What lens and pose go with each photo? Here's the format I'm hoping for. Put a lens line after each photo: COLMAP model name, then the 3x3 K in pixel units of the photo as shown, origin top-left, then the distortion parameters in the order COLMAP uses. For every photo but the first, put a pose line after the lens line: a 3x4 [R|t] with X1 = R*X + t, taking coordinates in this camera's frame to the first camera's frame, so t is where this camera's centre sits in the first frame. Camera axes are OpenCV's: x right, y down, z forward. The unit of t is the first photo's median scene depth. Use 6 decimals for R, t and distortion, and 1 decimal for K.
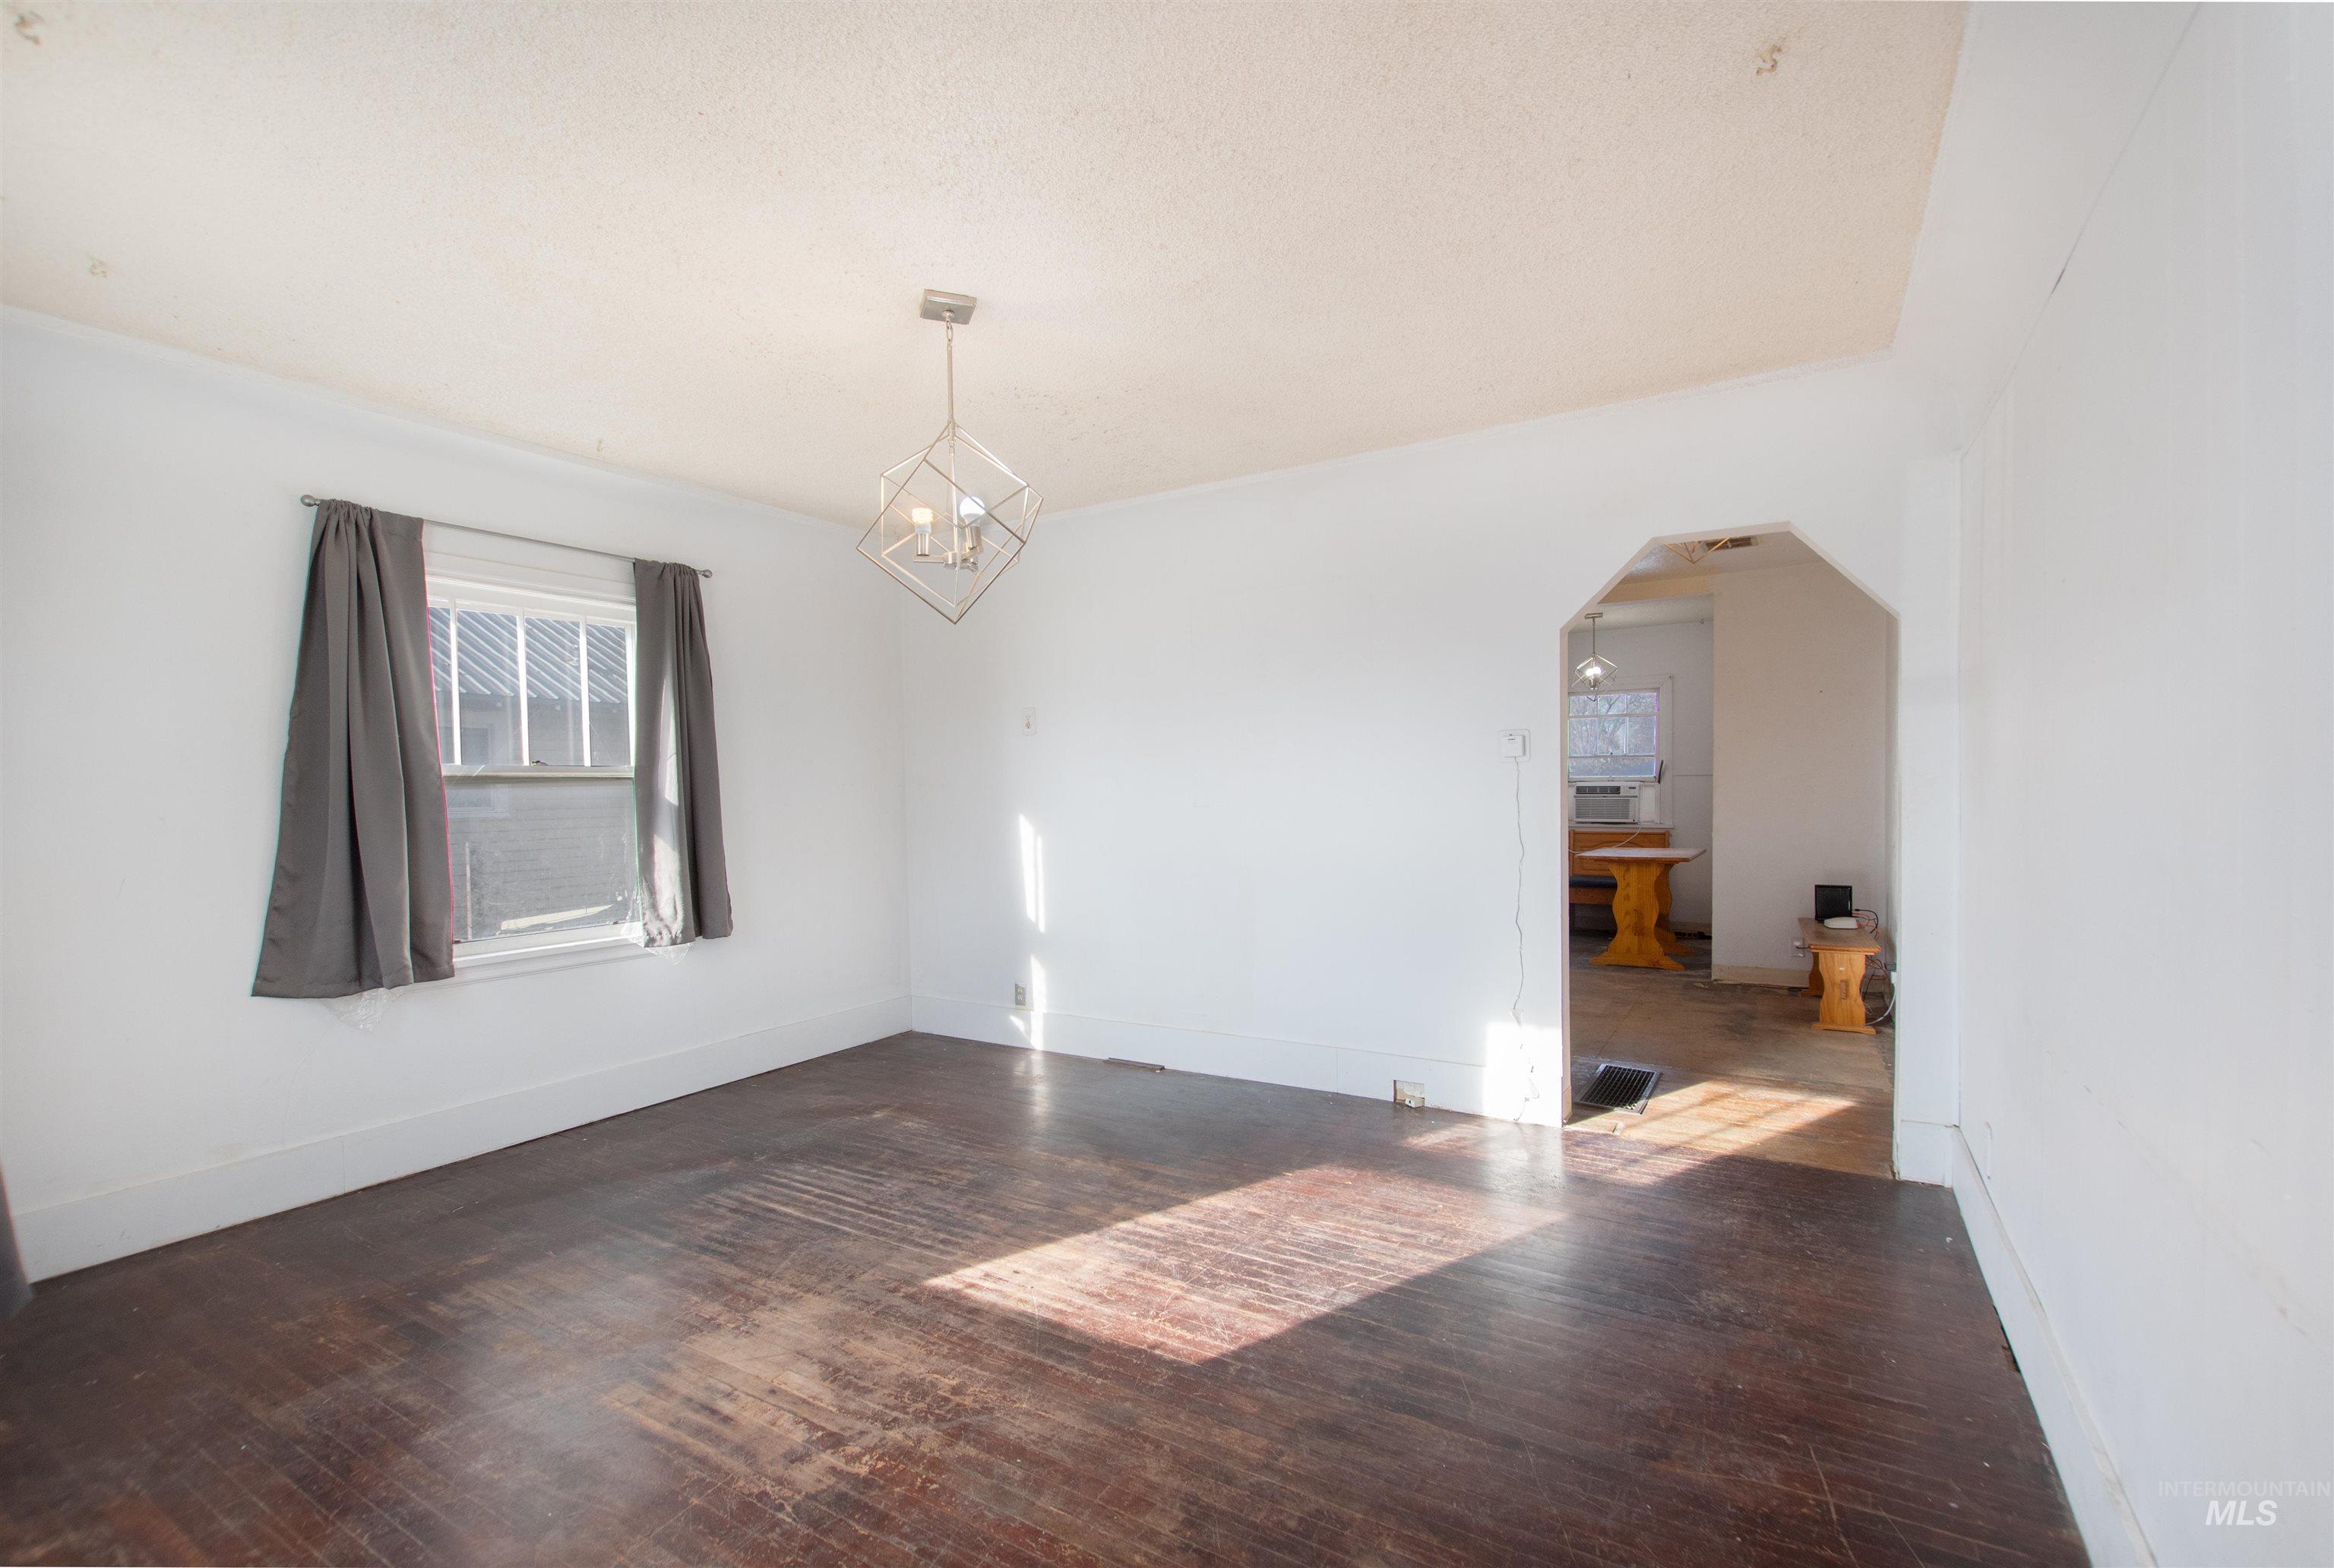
lens RADIAL K [[1040.3, 0, 1183.1], [0, 1040.3, 786.9], [0, 0, 1]] dist [-0.002300, -0.001037]
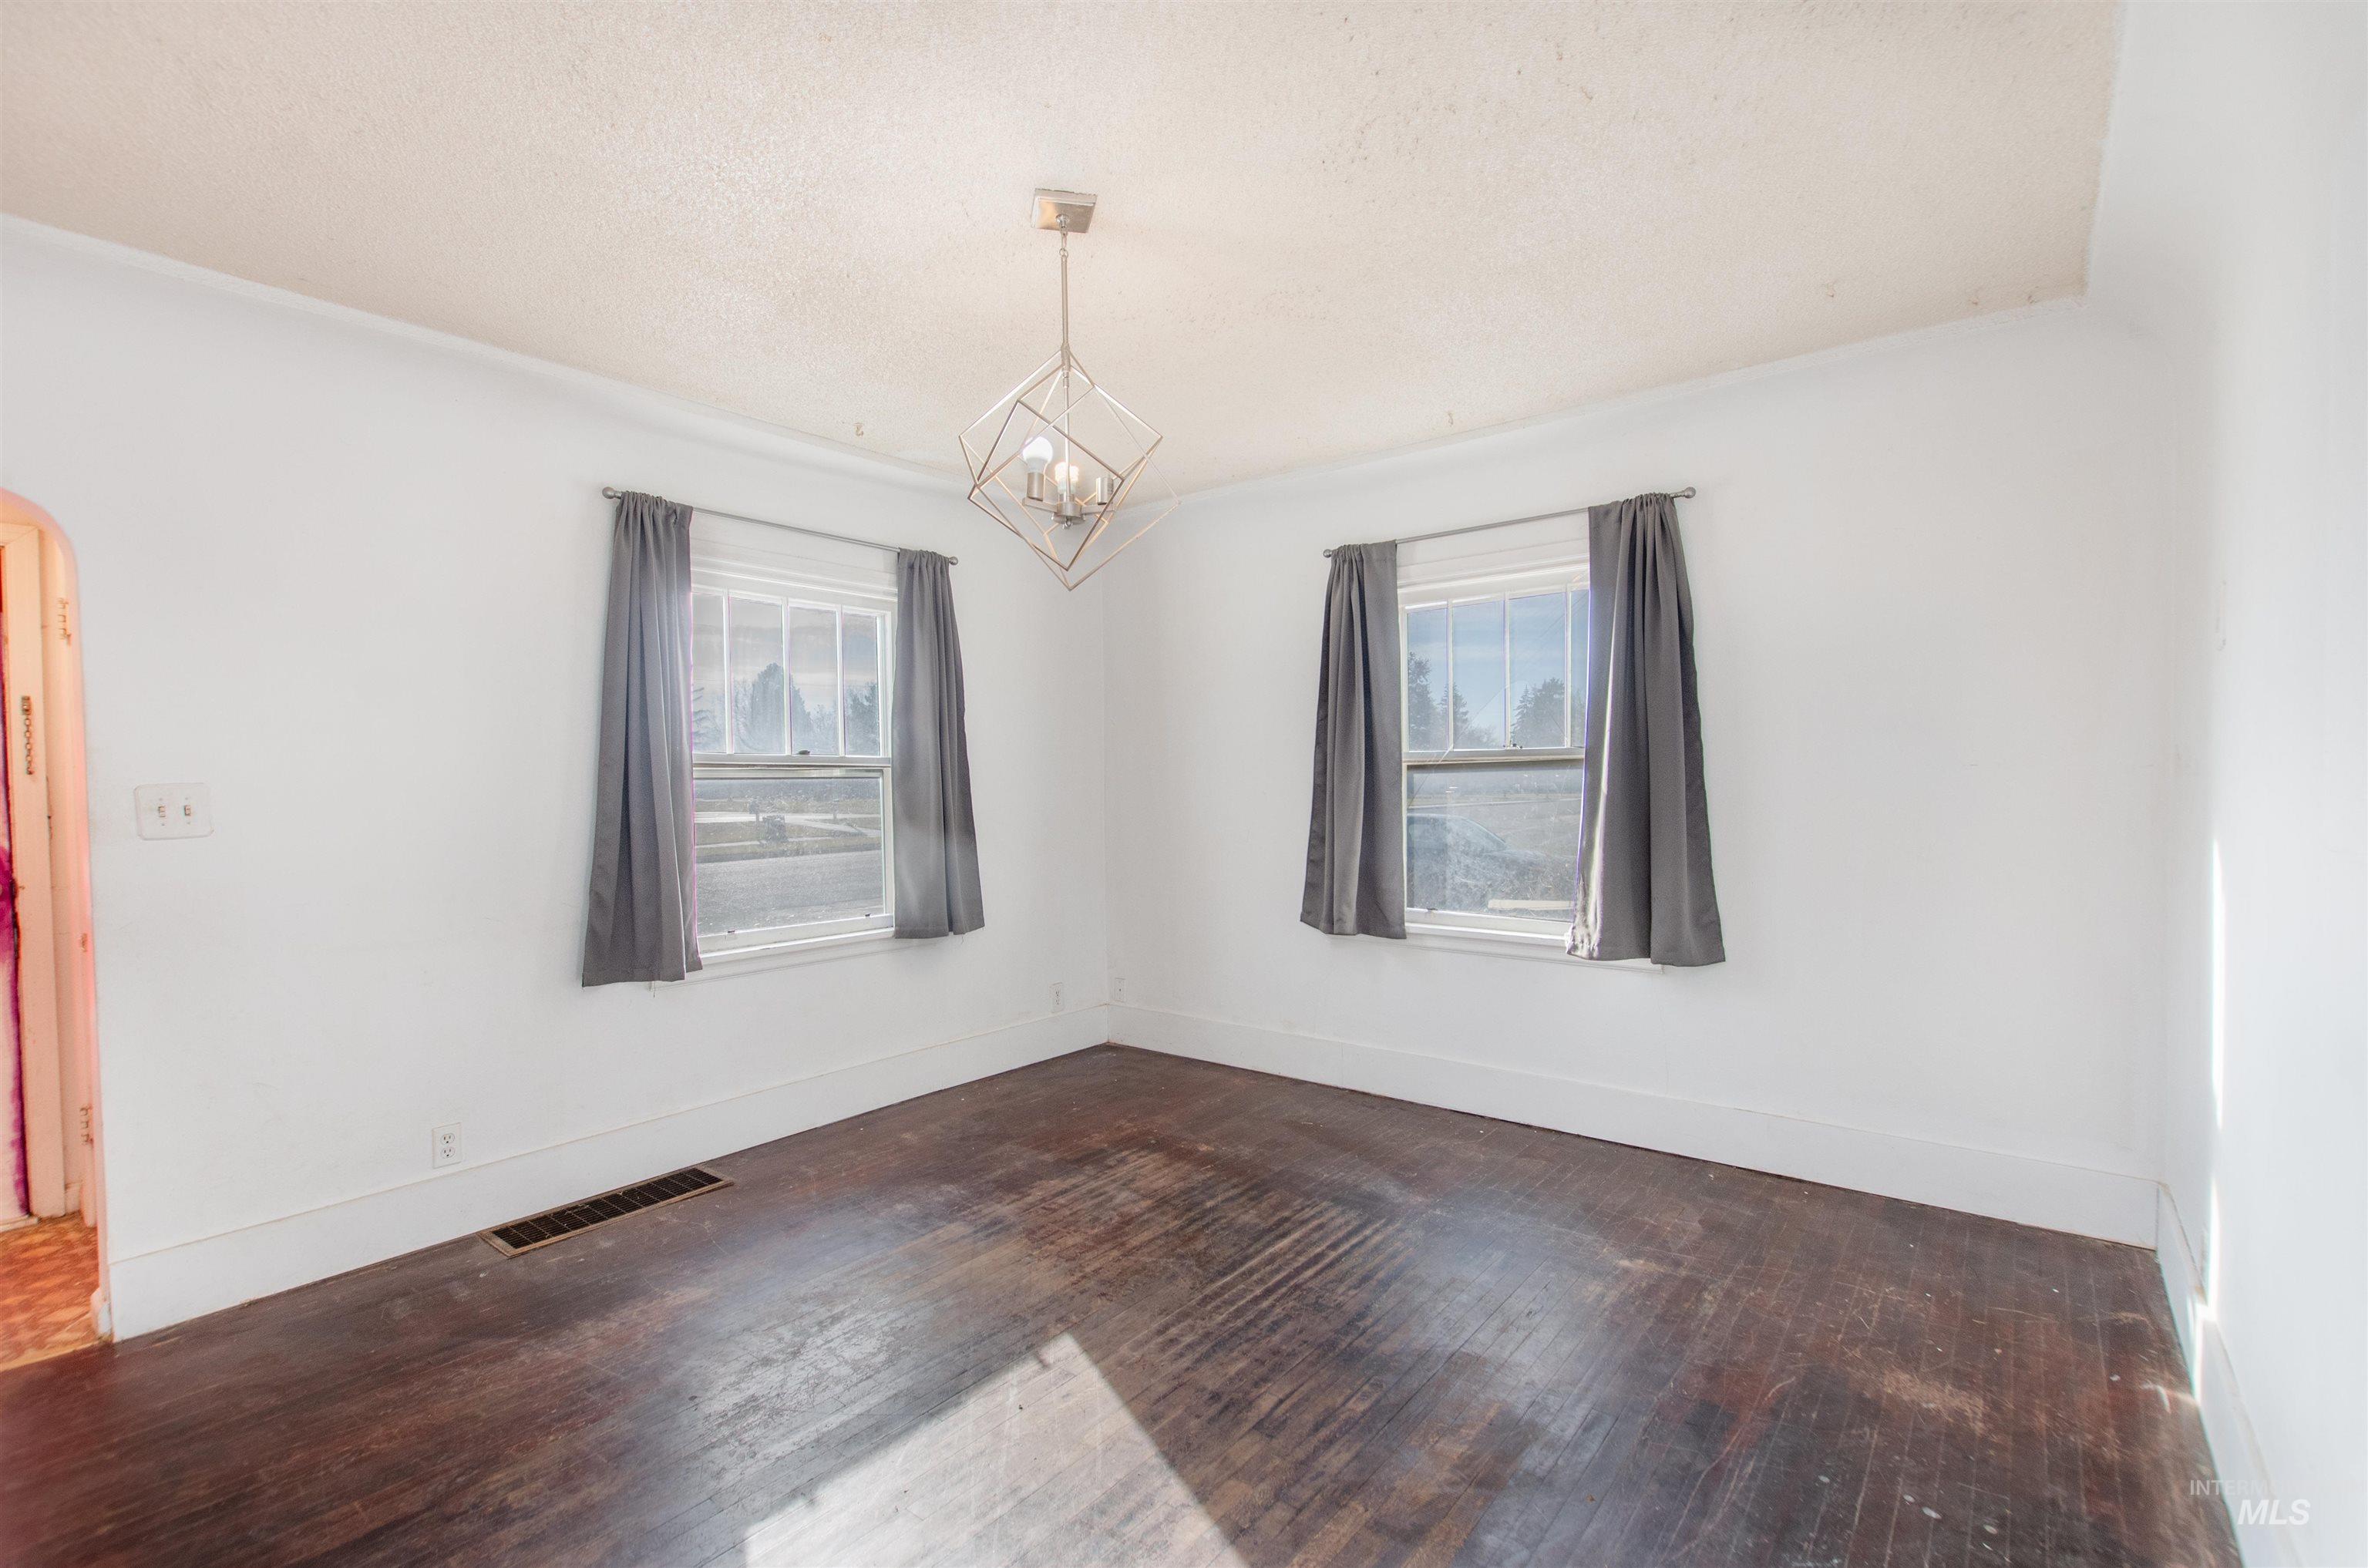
lens RADIAL K [[1050.2, 0, 1201.8], [0, 1050.2, 788.5], [0, 0, 1]] dist [0.003772, -0.003141]
pose [[-0.122665, 0.012945, -0.992364, 0.487394], [0.000481, 0.999916, 0.012984, 0.004726], [0.992448, 0.001115, -0.122661, 0.981488]]
